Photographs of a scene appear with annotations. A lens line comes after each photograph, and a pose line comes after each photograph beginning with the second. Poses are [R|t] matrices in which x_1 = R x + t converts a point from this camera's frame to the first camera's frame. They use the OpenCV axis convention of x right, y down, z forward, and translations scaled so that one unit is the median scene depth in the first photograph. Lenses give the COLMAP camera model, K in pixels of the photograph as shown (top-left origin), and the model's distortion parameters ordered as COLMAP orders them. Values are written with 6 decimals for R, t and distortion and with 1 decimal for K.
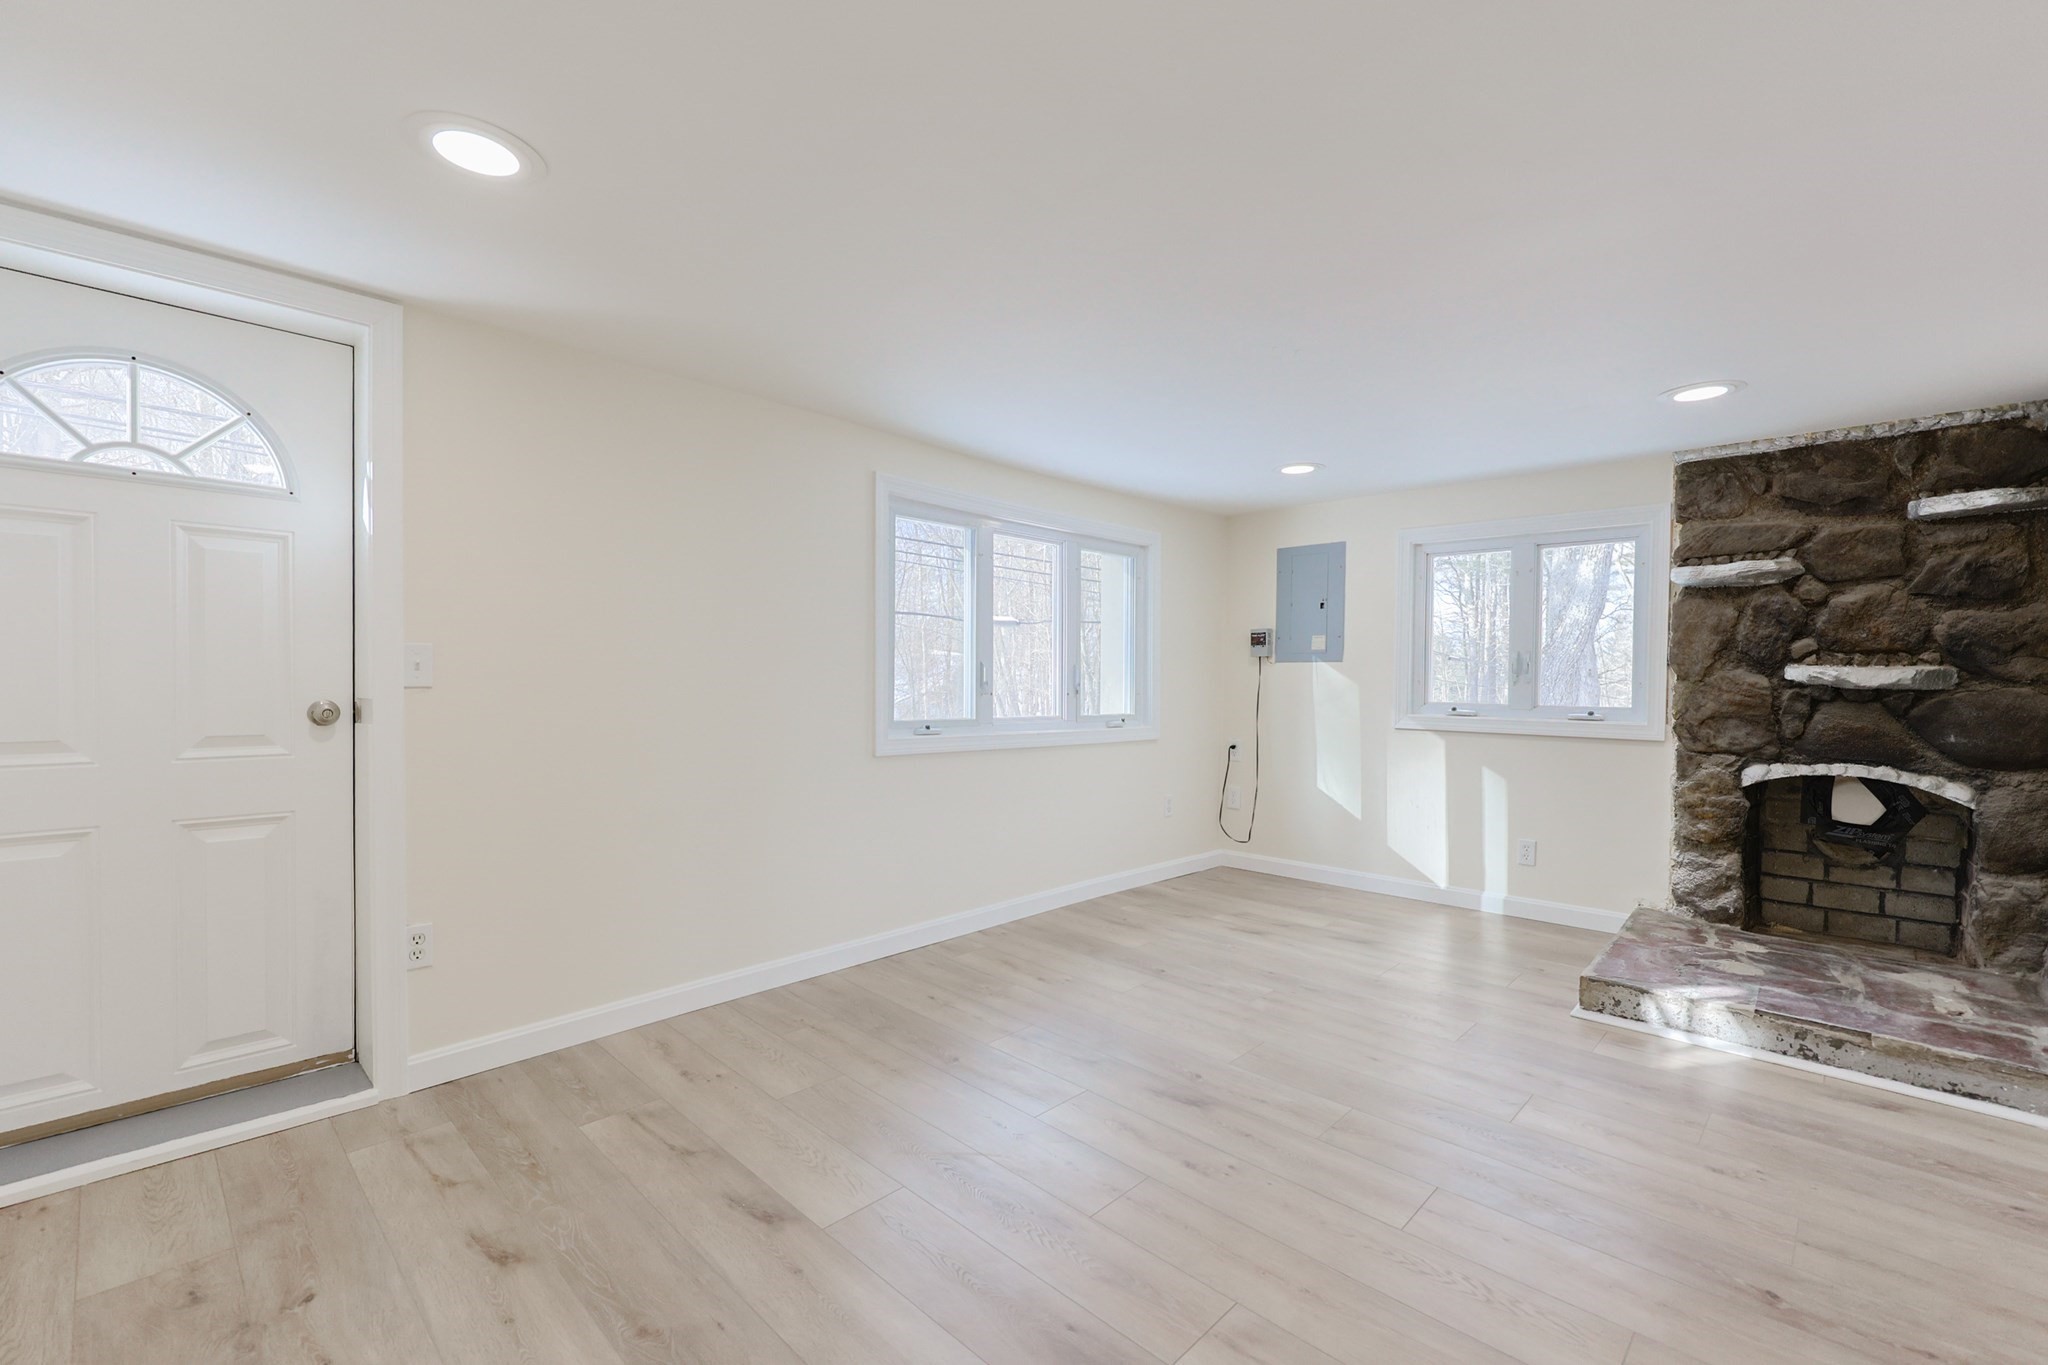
lens RADIAL K [[873.3, 0, 1021.2], [0, 873.3, 699.8], [0, 0, 1]] dist [-0.004545, -0.000419]
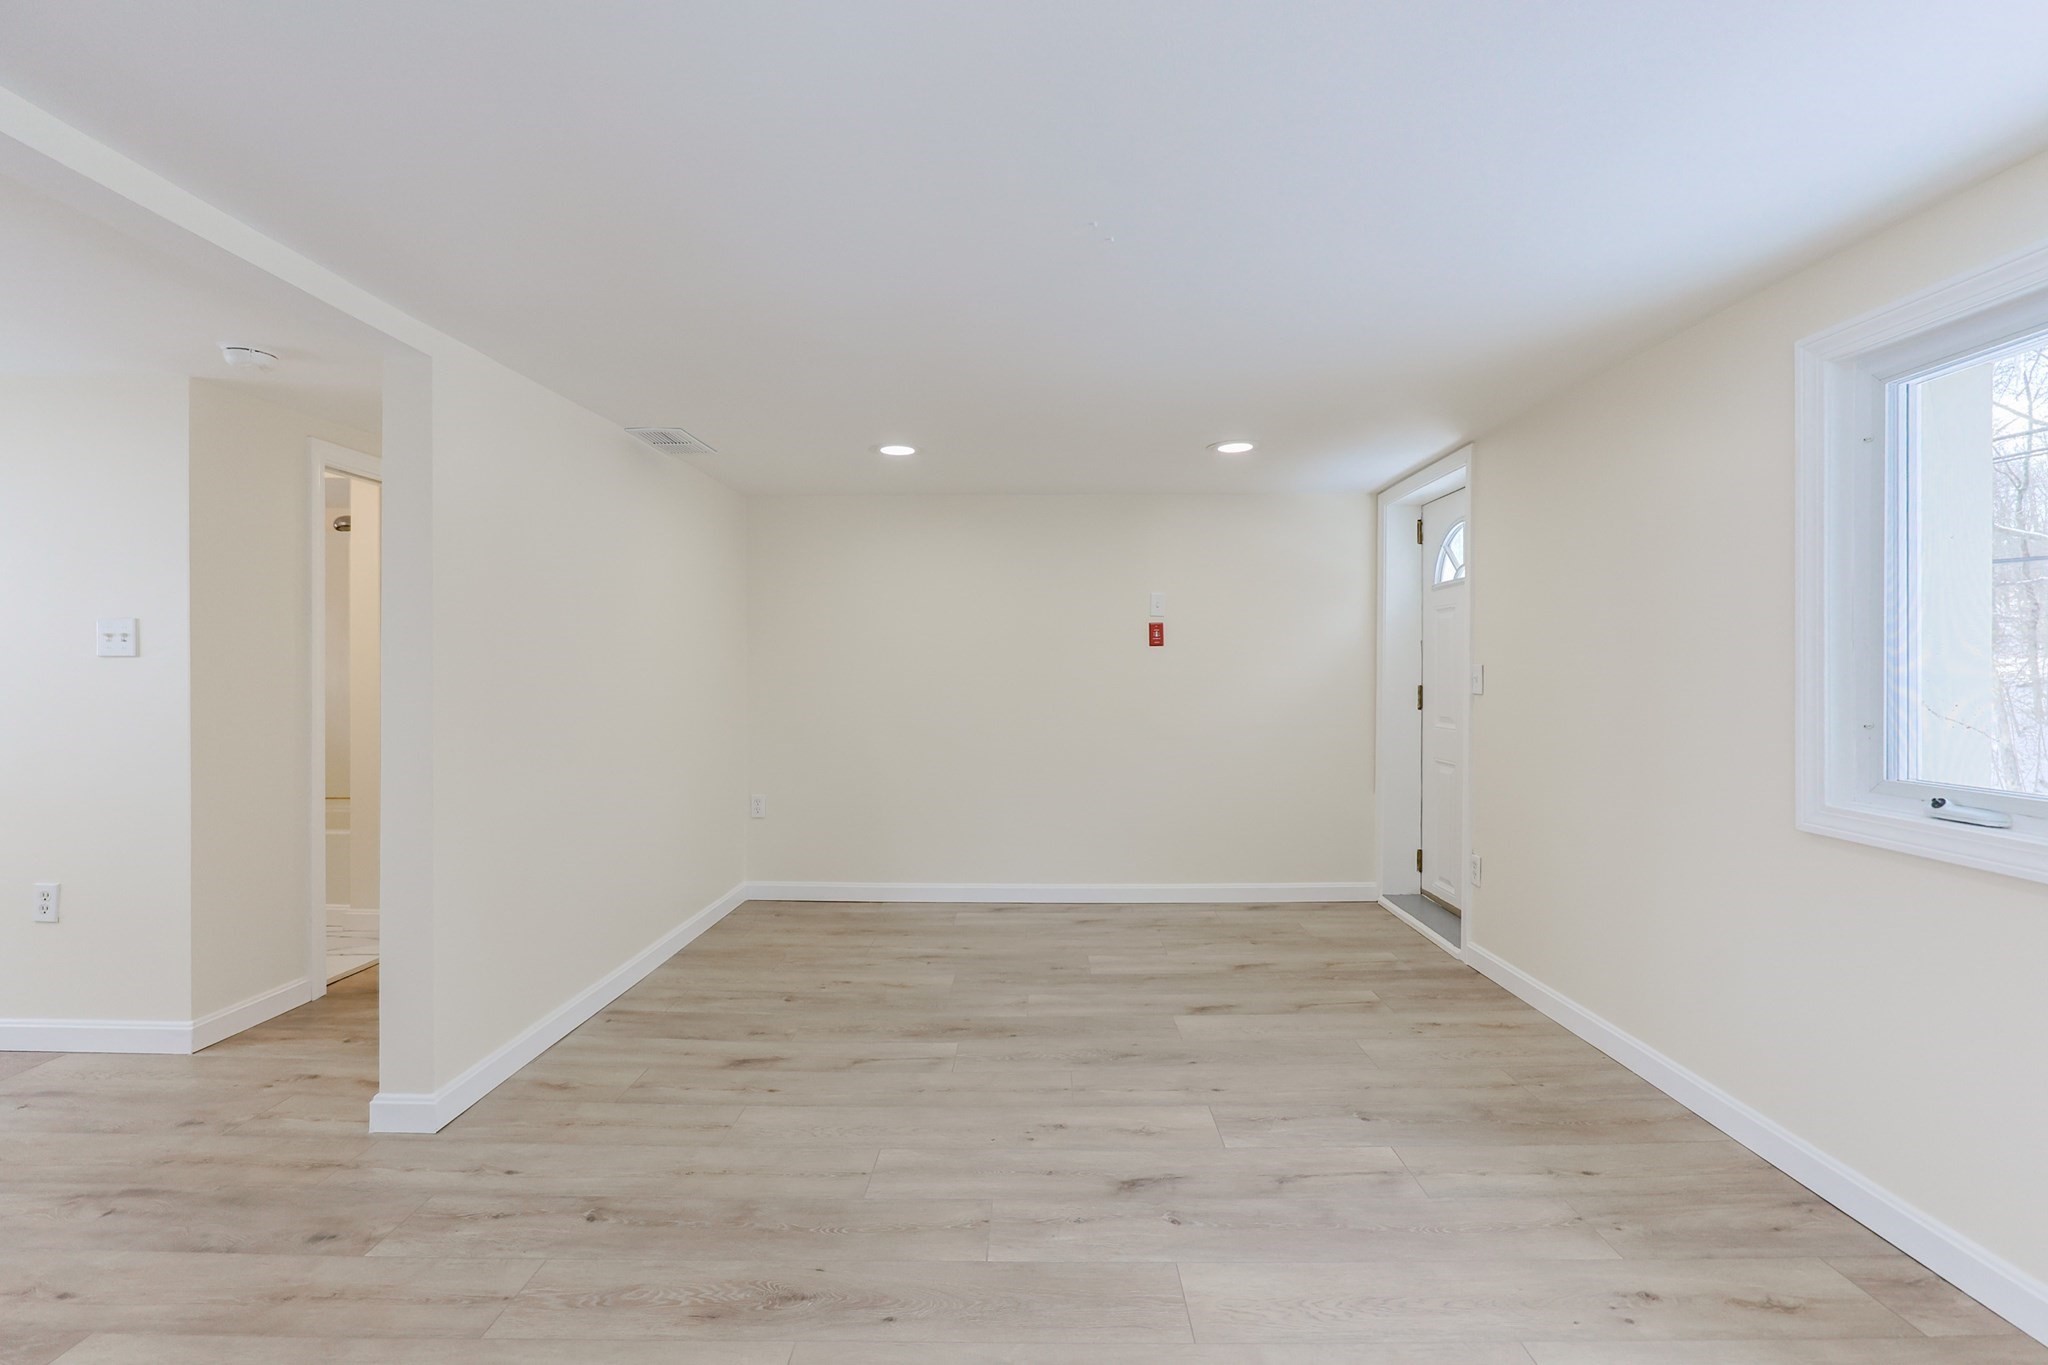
lens RADIAL K [[875.9, 0, 1027.7], [0, 875.9, 671.3], [0, 0, 1]] dist [-0.002630, 0.000369]
pose [[-0.725359, -0.013210, -0.688244, 0.594823], [-0.028352, 0.999541, 0.010695, -0.031348], [0.687786, 0.027271, -0.725401, 1.048696]]
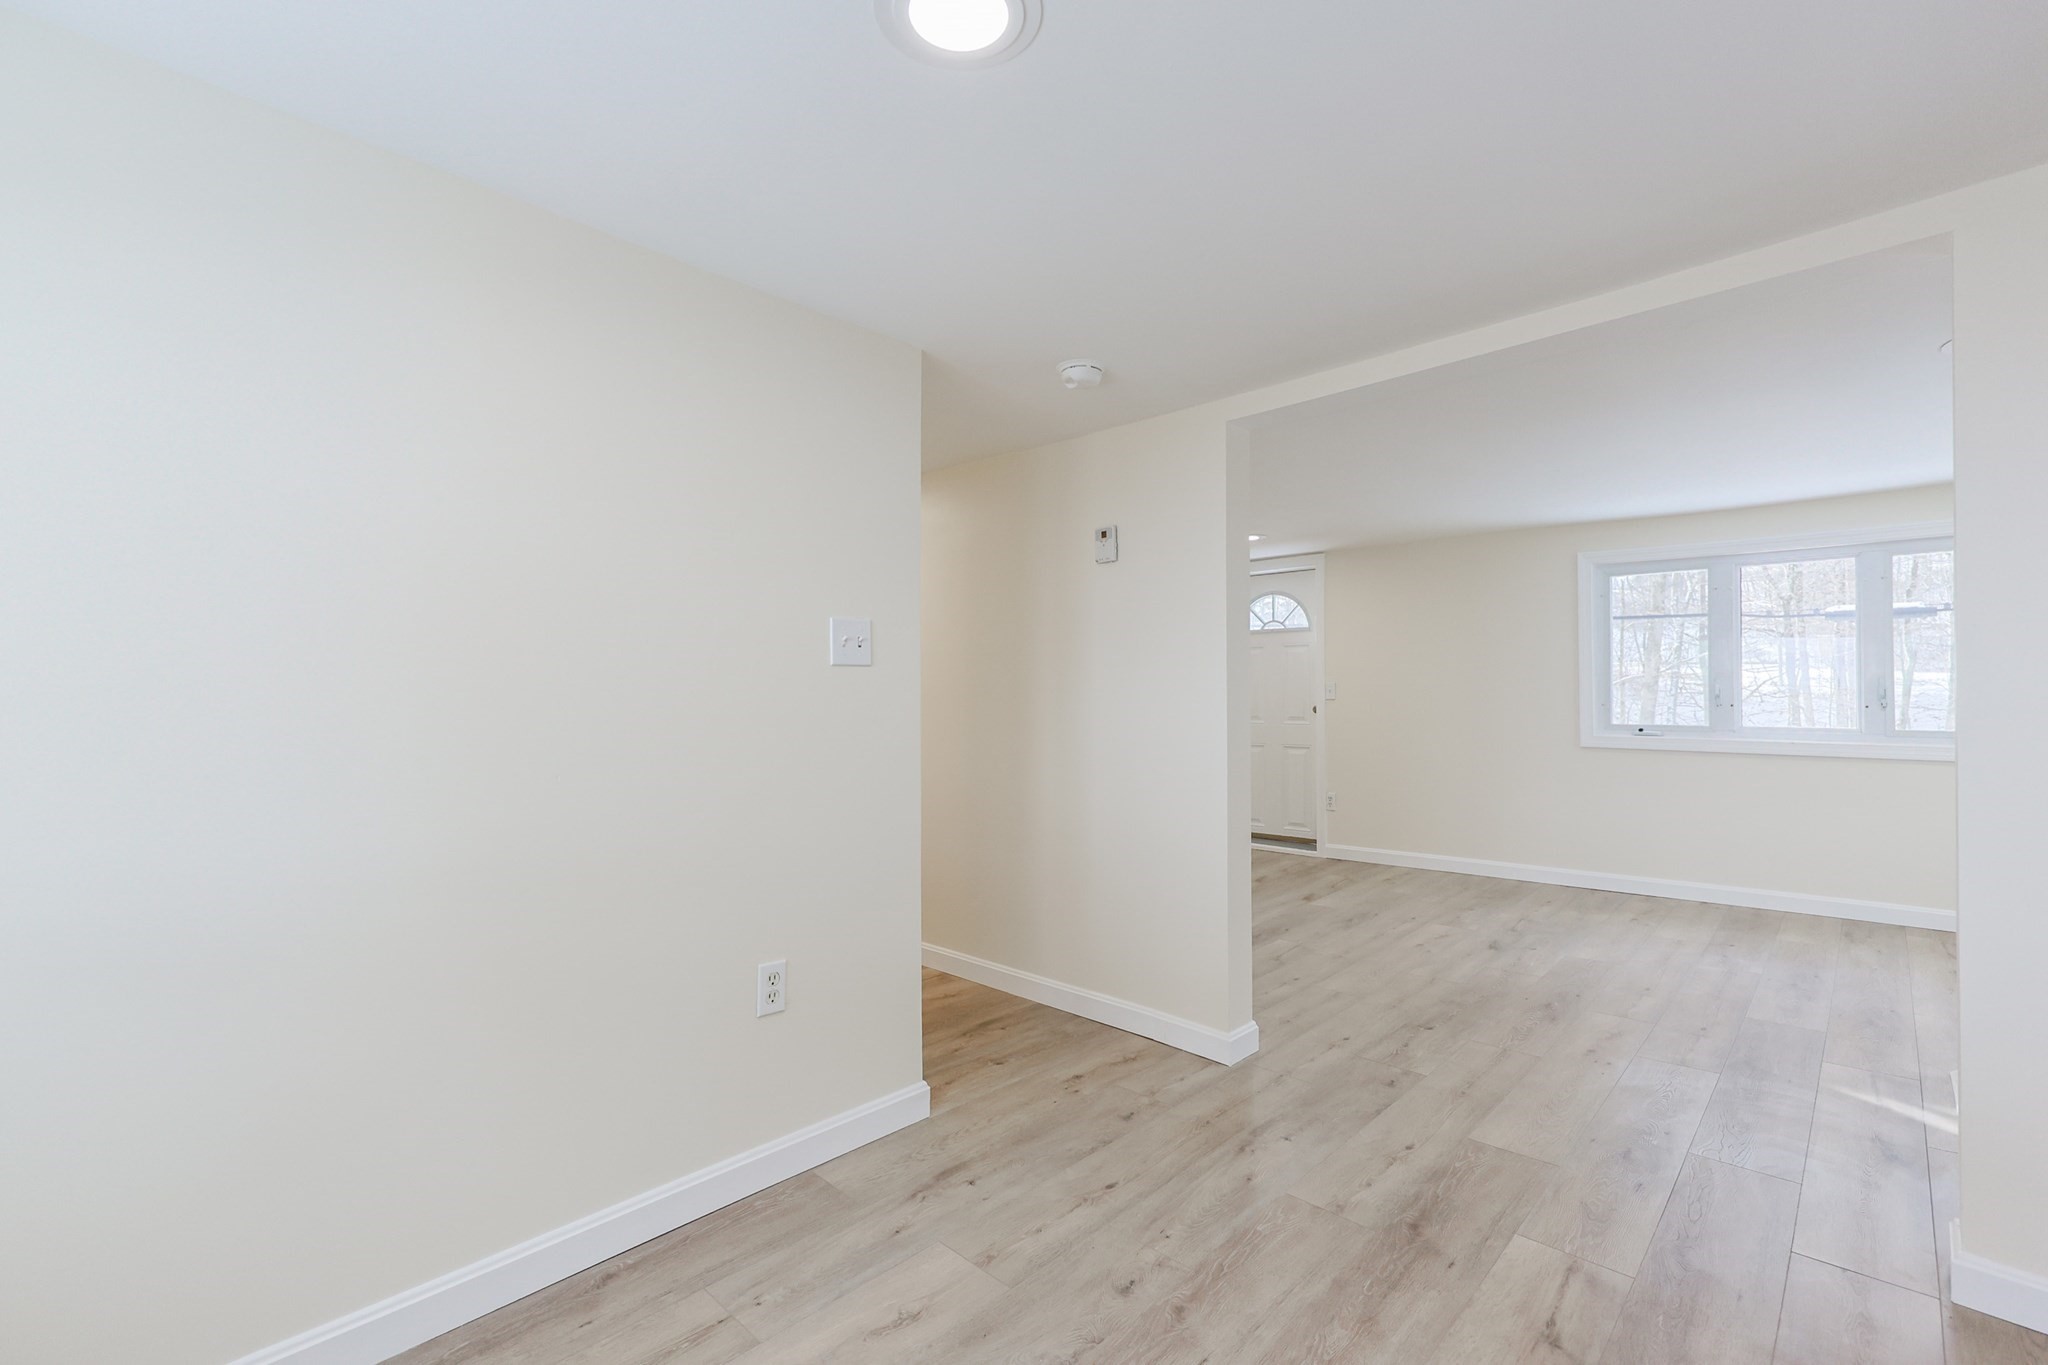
lens RADIAL K [[899.2, 0, 1031.9], [0, 899.2, 689.8], [0, 0, 1]] dist [0.001181, 0.000050]
pose [[0.015376, -0.015311, -0.999765, 1.301372], [-0.020134, 0.999675, -0.015620, 0.011341], [0.999679, 0.020370, 0.015063, 0.058154]]
